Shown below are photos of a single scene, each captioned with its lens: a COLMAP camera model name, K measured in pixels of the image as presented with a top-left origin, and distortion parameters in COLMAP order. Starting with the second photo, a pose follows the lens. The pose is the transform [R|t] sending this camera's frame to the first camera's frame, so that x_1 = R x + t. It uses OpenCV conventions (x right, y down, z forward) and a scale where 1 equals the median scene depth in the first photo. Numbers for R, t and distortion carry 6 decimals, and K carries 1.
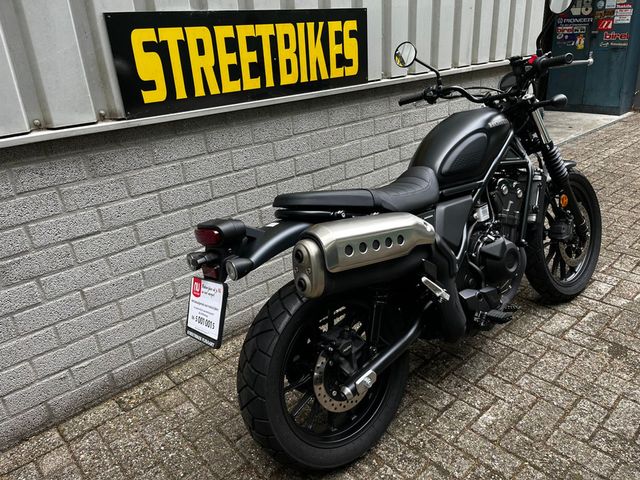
lens RADIAL K [[488.3, 0, 325.4], [0, 488.3, 243.2], [0, 0, 1]] dist [0.056055, -0.084168]
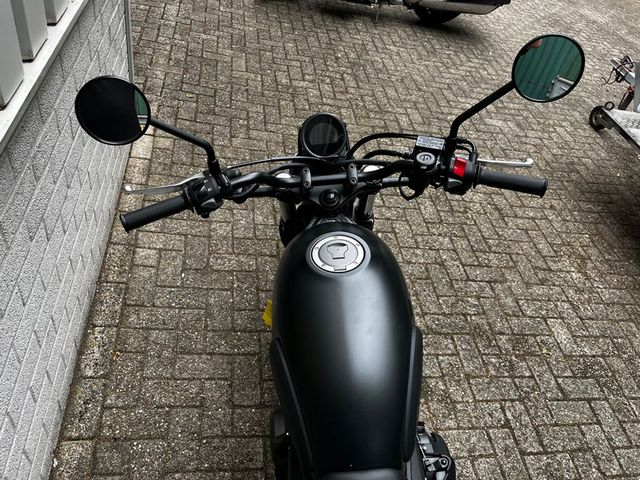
lens RADIAL K [[491.1, 0, 322.8], [0, 491.1, 238.8], [0, 0, 1]] dist [0.058187, -0.086082]
pose [[0.549076, -0.437185, 0.712309, -0.057504], [0.105265, 0.881664, 0.459986, -0.509837], [-0.829117, -0.177586, 0.530121, 0.749805]]
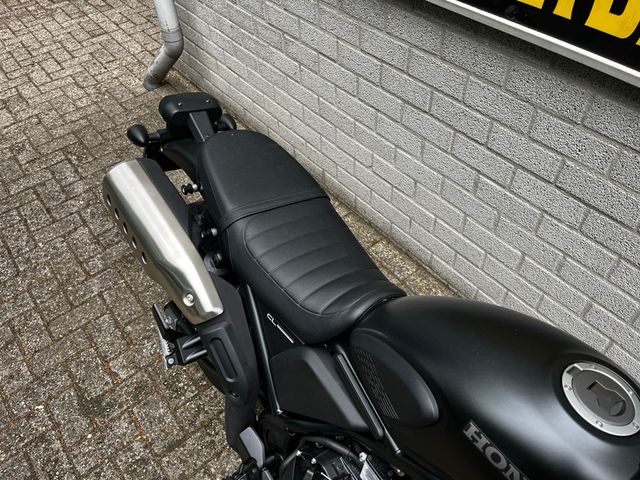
lens RADIAL K [[486.6, 0, 323.4], [0, 486.6, 235.6], [0, 0, 1]] dist [0.052371, -0.076216]
pose [[-0.062334, 0.765708, -0.640160, 0.419394], [-0.367874, 0.578620, 0.727920, -0.483657], [0.927784, 0.280872, 0.245617, 0.732194]]
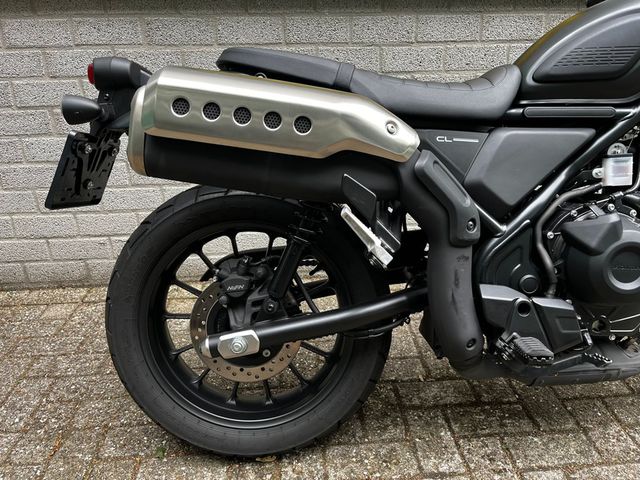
lens RADIAL K [[491.1, 0, 322.8], [0, 491.1, 238.8], [0, 0, 1]] dist [0.058187, -0.086082]
pose [[0.777330, 0.272863, -0.566837, 0.371631], [-0.276945, 0.957456, 0.081111, 0.047221], [0.564854, 0.093933, 0.819827, 0.374963]]
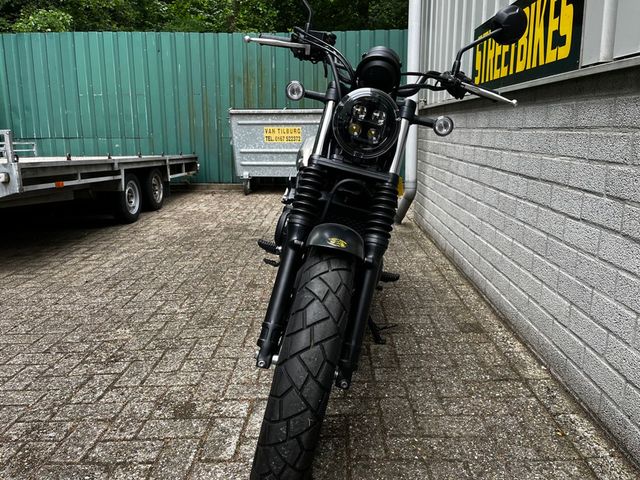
lens RADIAL K [[488.3, 0, 325.4], [0, 488.3, 243.2], [0, 0, 1]] dist [0.056055, -0.084168]
pose [[-0.687183, 0.224382, -0.690965, 0.968347], [-0.244575, 0.824136, 0.510865, -0.473182], [0.684078, 0.520051, -0.511454, 1.489762]]
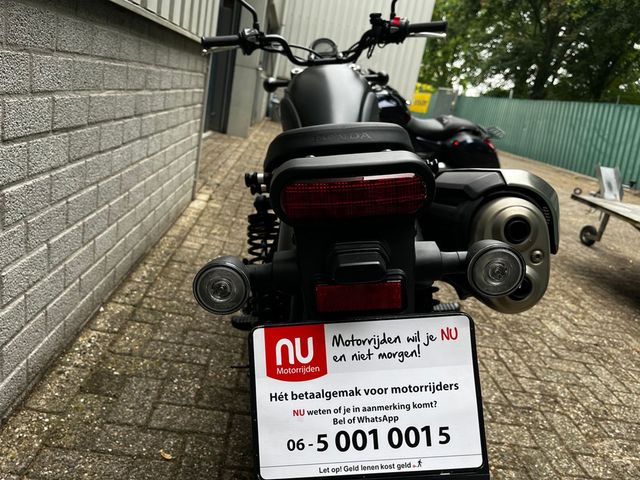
lens RADIAL K [[495.2, 0, 327.8], [0, 495.2, 242.9], [0, 0, 1]] dist [0.012285, -0.011847]
pose [[0.601905, -0.067224, 0.795733, -0.360408], [0.107885, 0.994161, 0.002382, 0.011094], [-0.791246, 0.084414, 0.605643, 0.533702]]
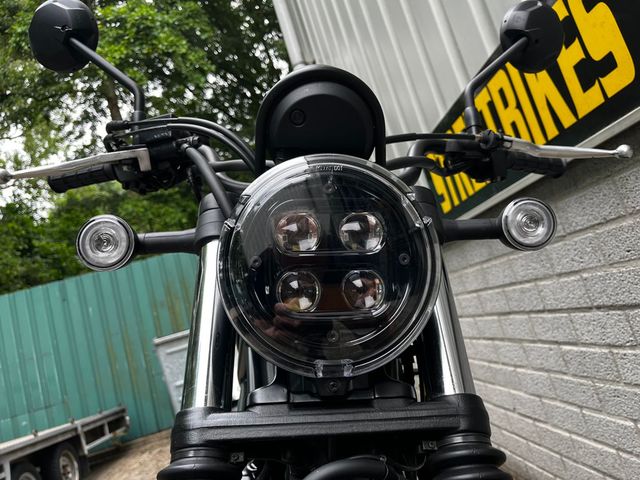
lens RADIAL K [[491.1, 0, 322.8], [0, 491.1, 238.8], [0, 0, 1]] dist [0.058187, -0.086082]
pose [[-0.573159, 0.102325, -0.813030, 0.613232], [-0.009621, 0.991264, 0.131539, -0.322672], [0.819387, 0.083215, -0.567168, 1.225301]]
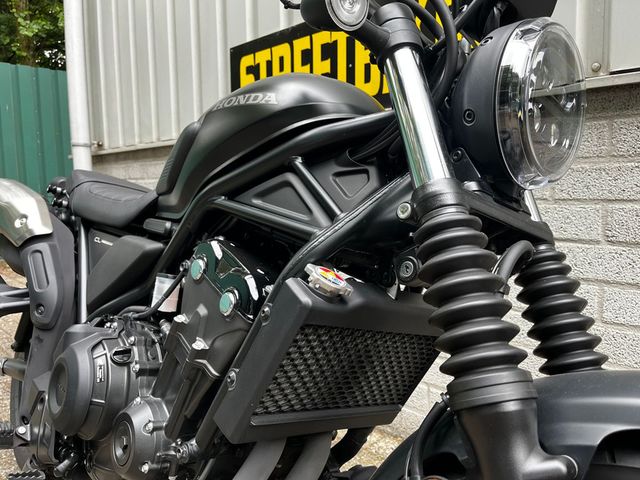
lens RADIAL K [[487.9, 0, 321.0], [0, 487.9, 246.3], [0, 0, 1]] dist [0.054673, -0.073838]
pose [[0.048288, 0.167035, -0.984768, 0.720561], [-0.393539, 0.909350, 0.134946, -0.207343], [0.918039, 0.381028, 0.109645, 1.004861]]
